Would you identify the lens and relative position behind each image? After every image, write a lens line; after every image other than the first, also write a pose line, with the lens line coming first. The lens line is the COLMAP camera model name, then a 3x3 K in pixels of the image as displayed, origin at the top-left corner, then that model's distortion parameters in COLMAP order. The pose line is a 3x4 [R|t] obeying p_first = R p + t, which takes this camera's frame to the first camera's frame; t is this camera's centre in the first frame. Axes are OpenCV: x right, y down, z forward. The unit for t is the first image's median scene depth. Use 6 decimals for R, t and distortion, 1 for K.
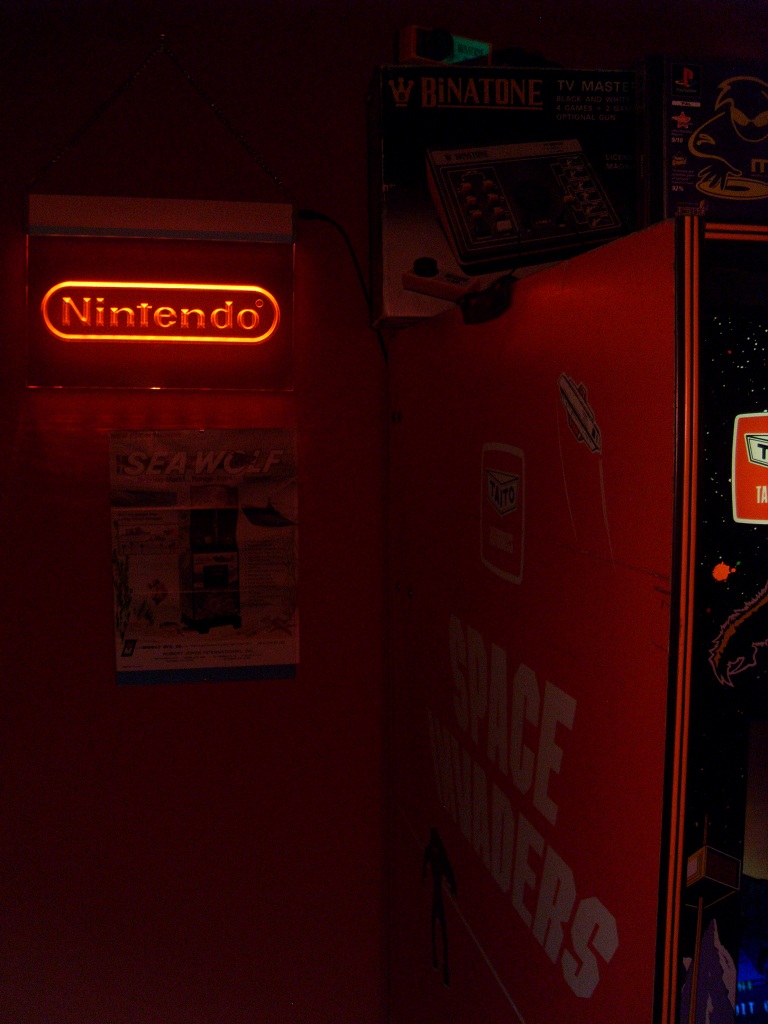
lens RADIAL K [[1075.9, 0, 354.1], [0, 1075.9, 532.7], [0, 0, 1]] dist [-0.188590, 0.194317]
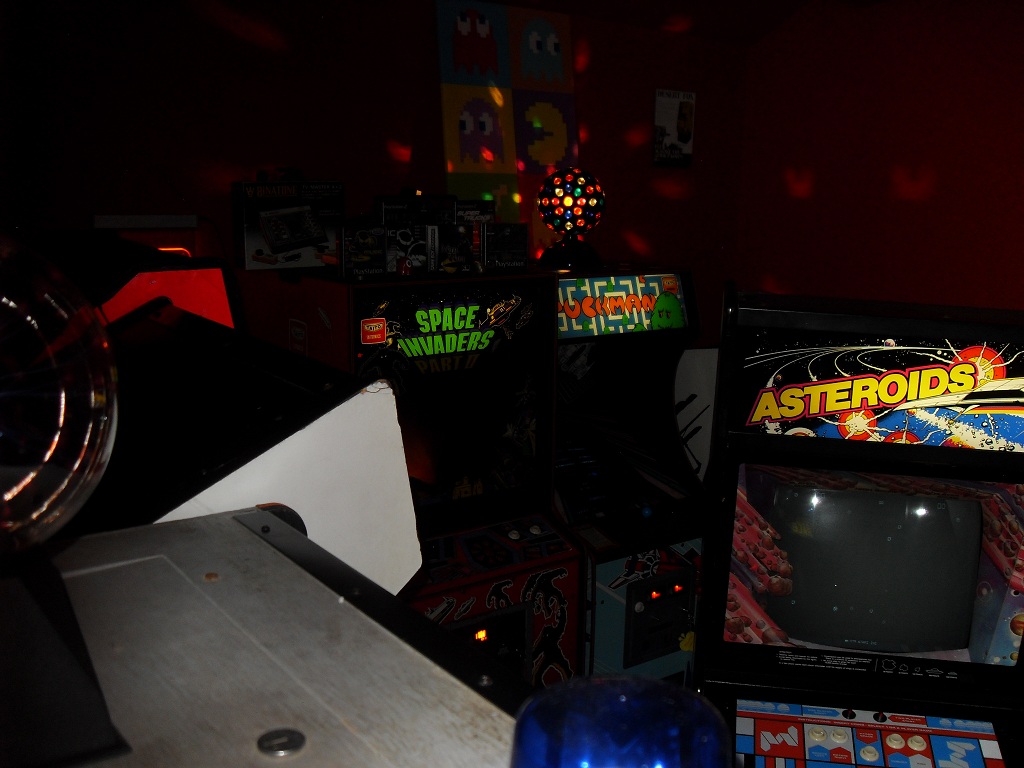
lens RADIAL K [[1075.9, 0, 512.0], [0, 1075.9, 384.0], [0, 0, 1]] dist [-0.188590, 0.194317]
pose [[0.891914, -0.070147, 0.446730, -0.640930], [0.030690, 0.995007, 0.094965, -0.146327], [-0.451161, -0.070990, 0.889614, -1.924343]]
